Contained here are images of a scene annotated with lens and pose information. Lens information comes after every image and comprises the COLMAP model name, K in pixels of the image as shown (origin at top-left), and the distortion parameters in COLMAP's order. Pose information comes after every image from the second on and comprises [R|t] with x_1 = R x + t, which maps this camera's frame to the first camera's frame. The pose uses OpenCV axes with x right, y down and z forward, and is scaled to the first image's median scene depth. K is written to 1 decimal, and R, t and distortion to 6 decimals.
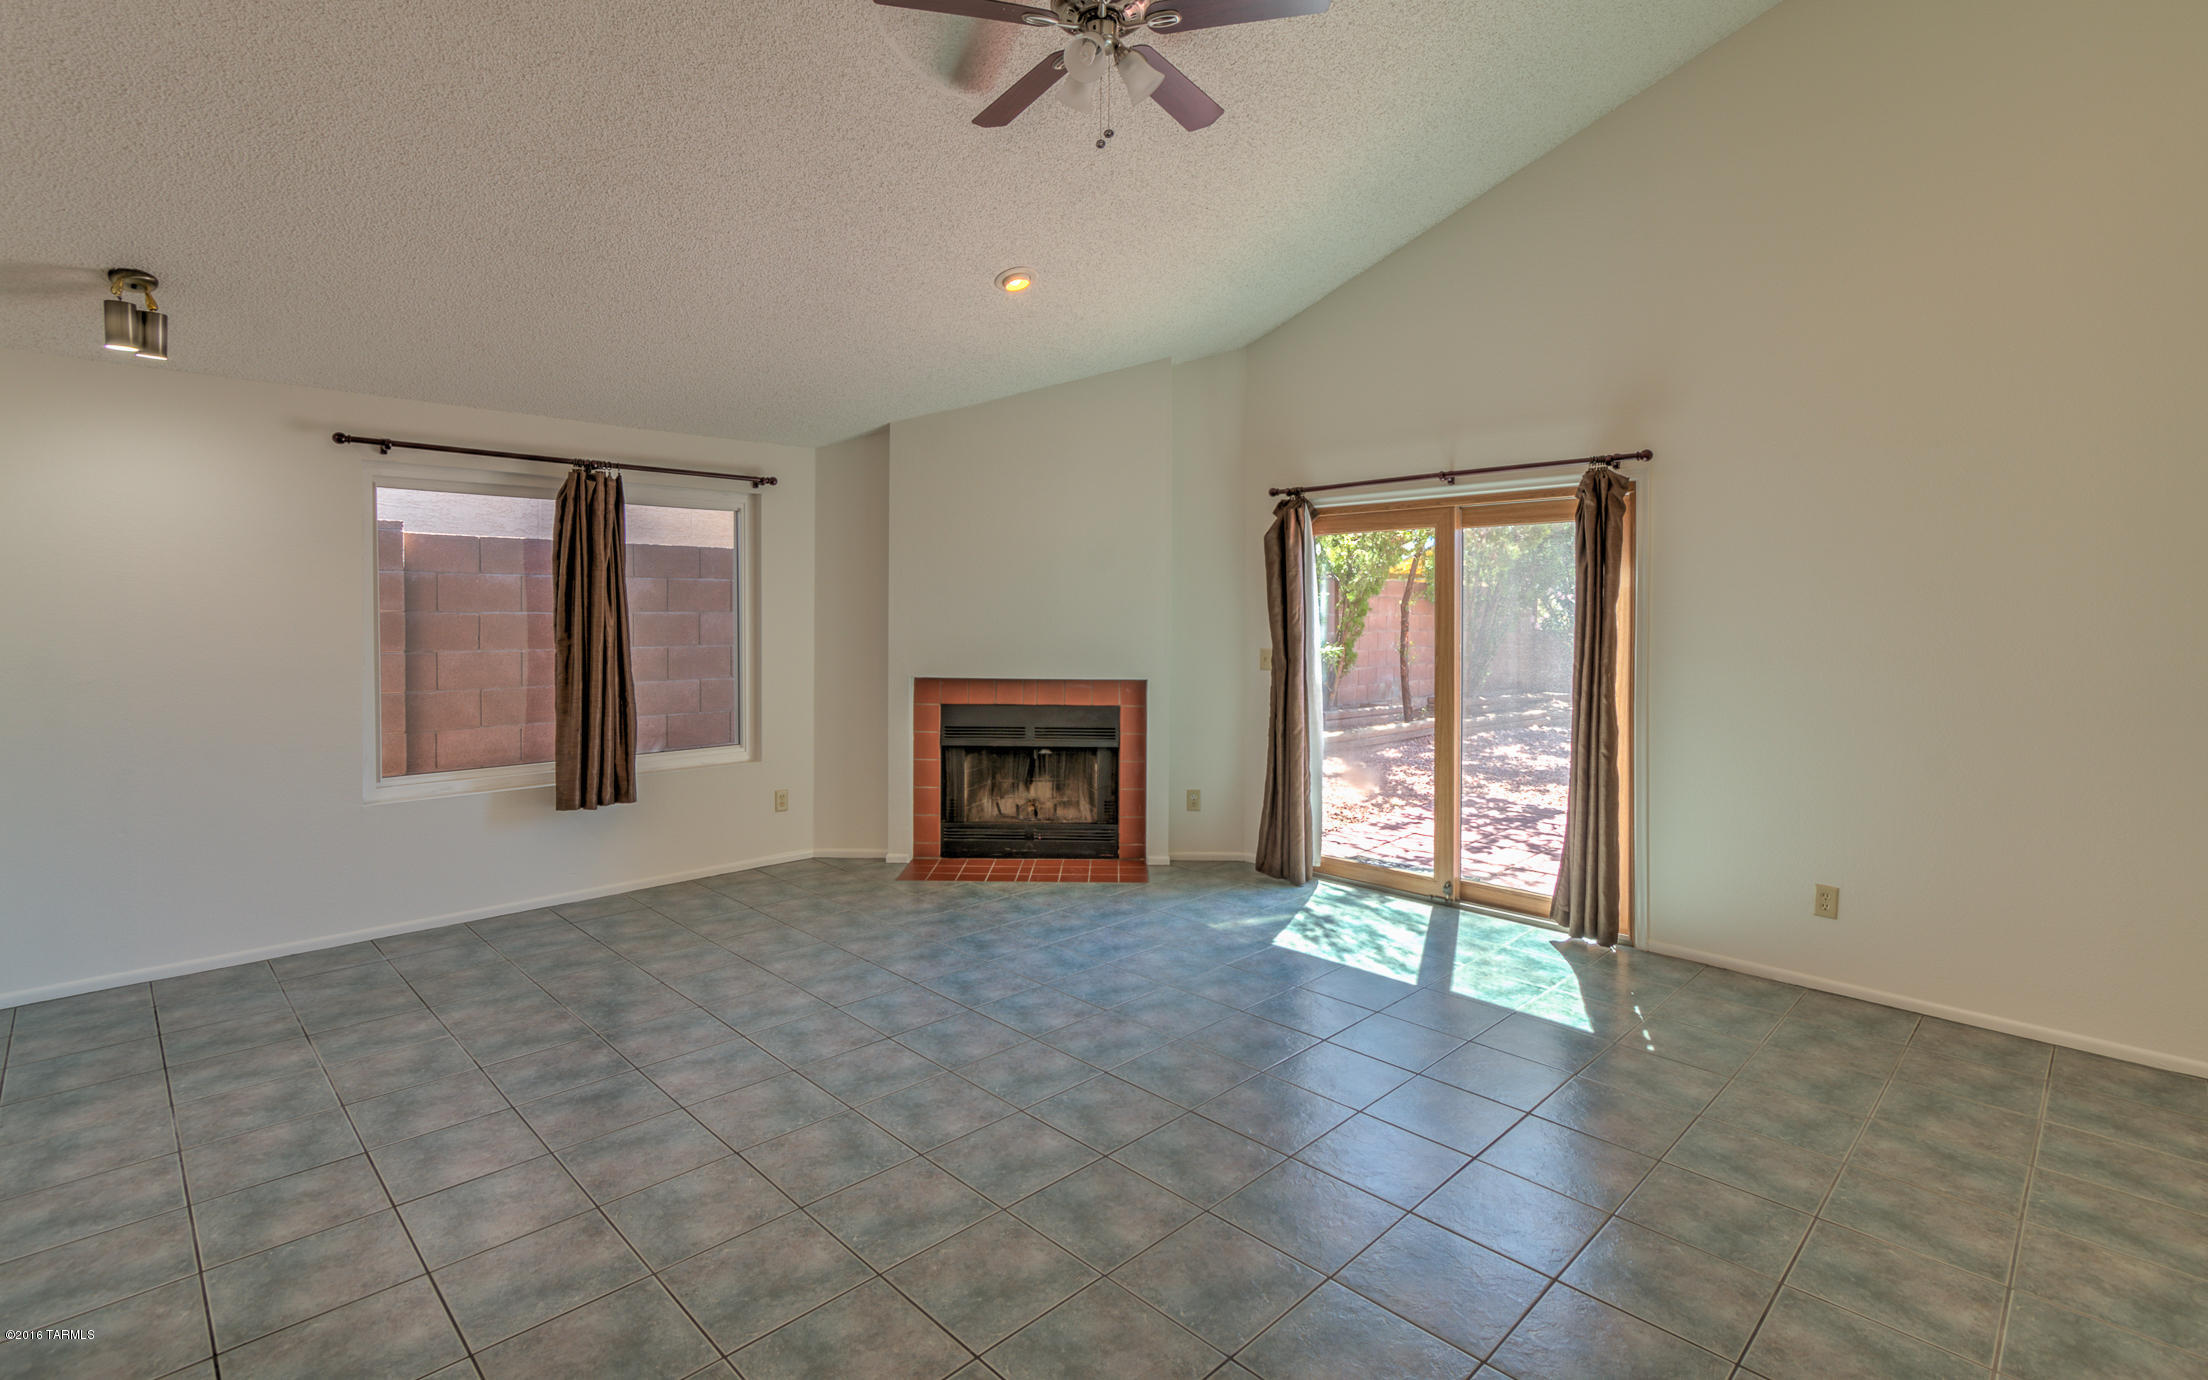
lens RADIAL K [[1027.8, 0, 1106.3], [0, 1027.8, 603.5], [0, 0, 1]] dist [0.001776, 0.000122]
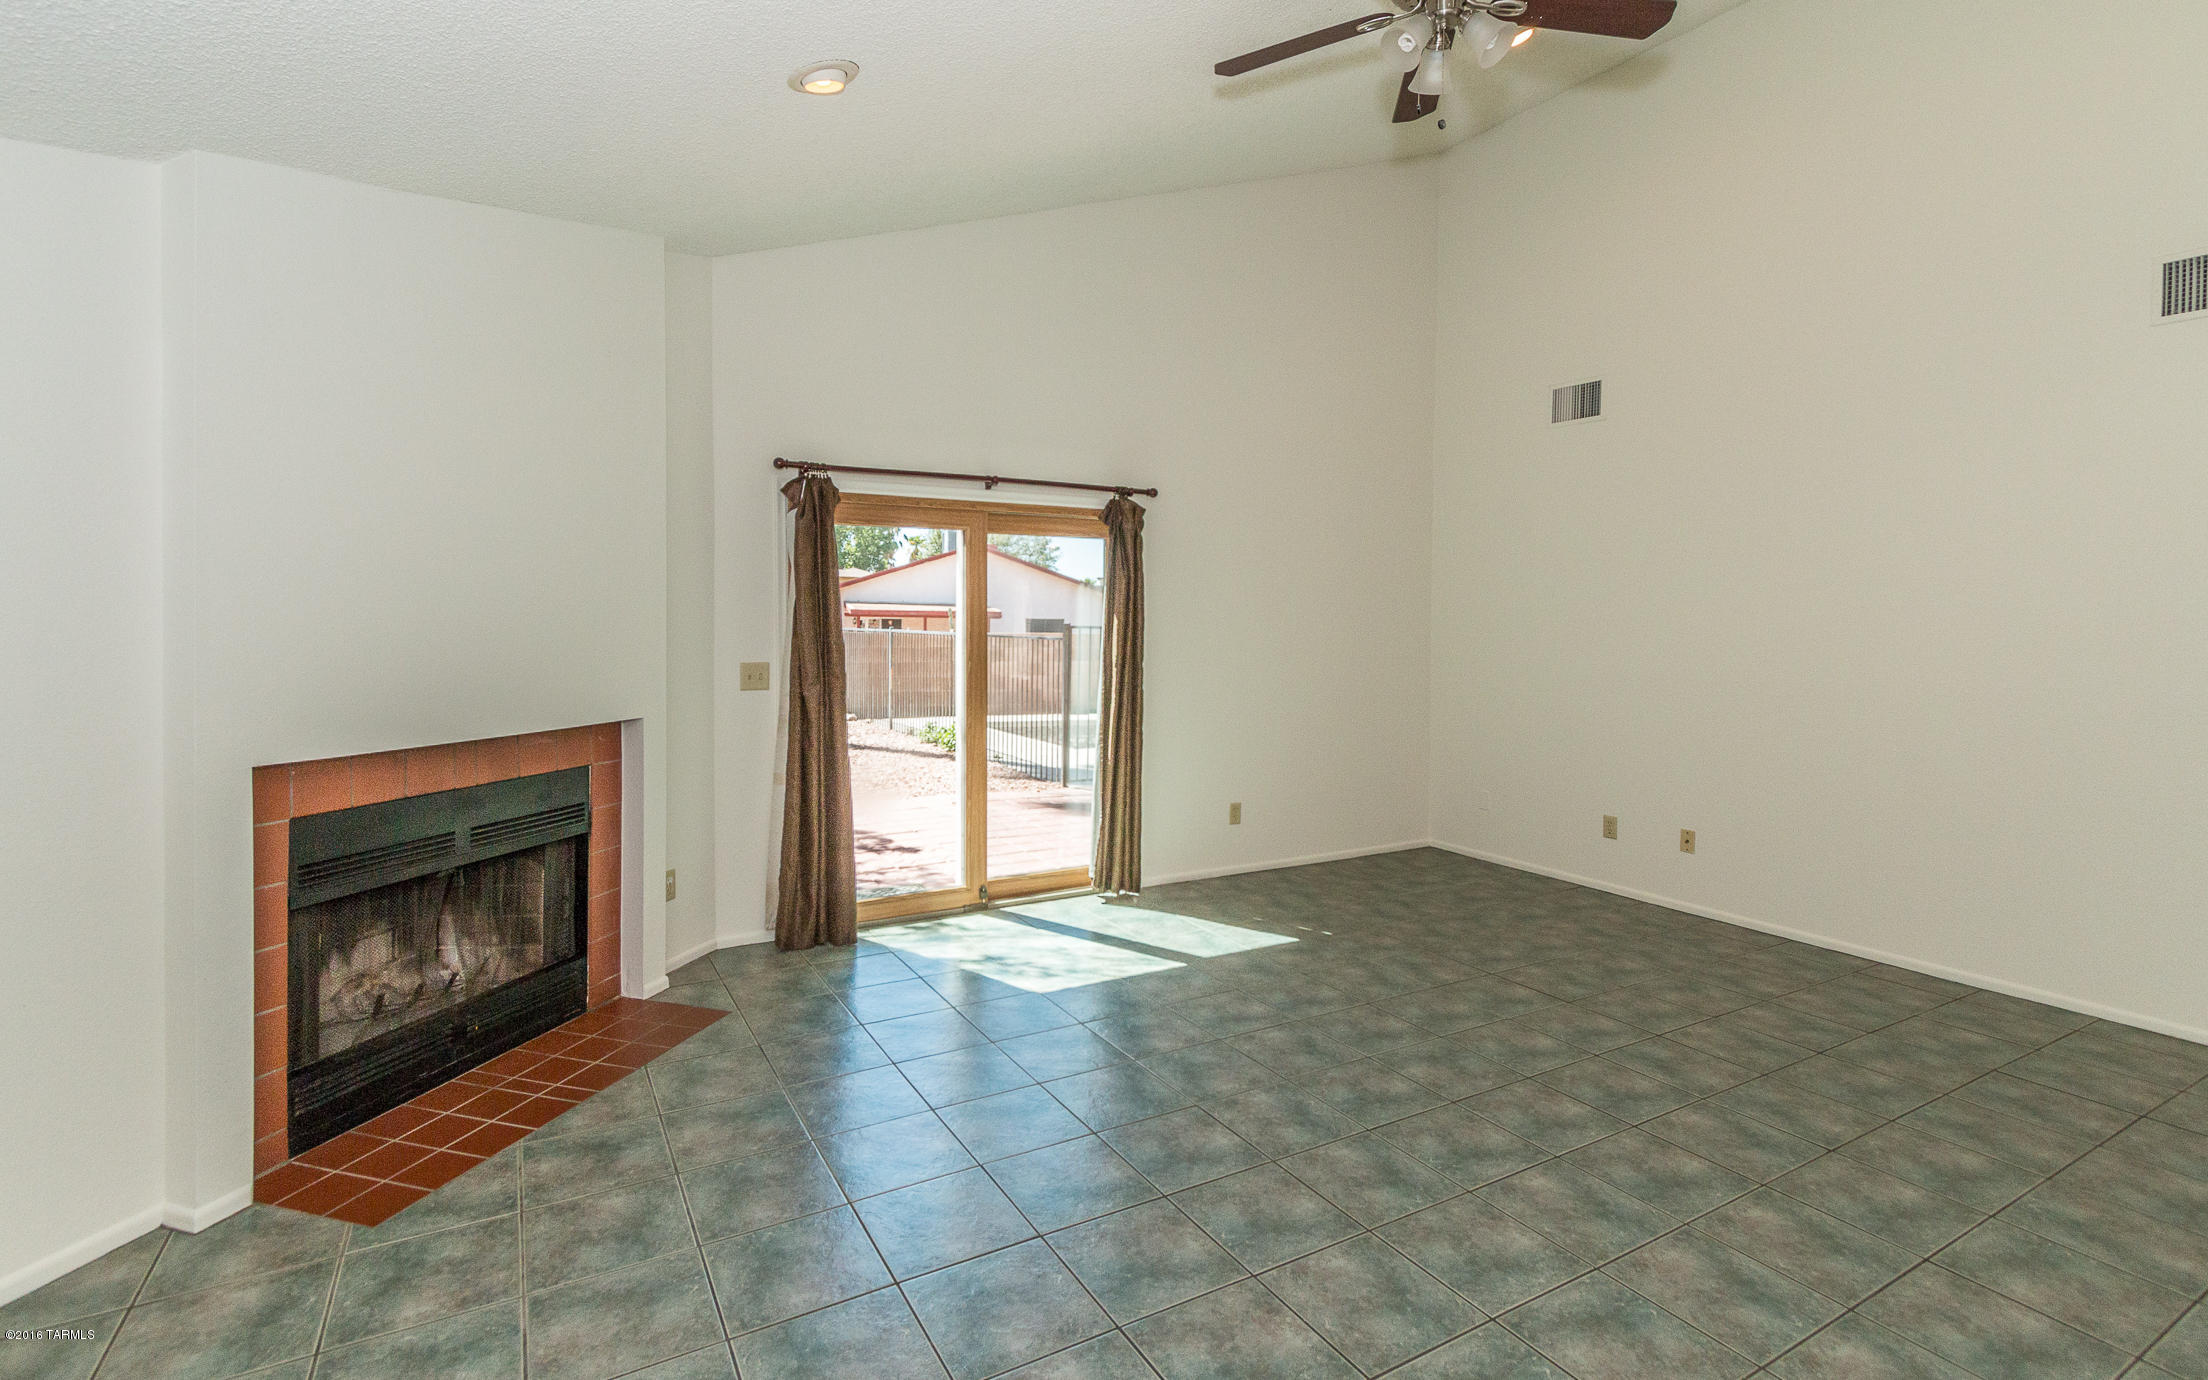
lens RADIAL K [[1016.6, 0, 1086.2], [0, 1016.6, 586.9], [0, 0, 1]] dist [0.001907, -0.000485]
pose [[0.260170, 0.024805, 0.965244, -0.585768], [-0.013376, 0.999667, -0.022084, 0.000640], [-0.965470, -0.007166, 0.260415, 0.629290]]
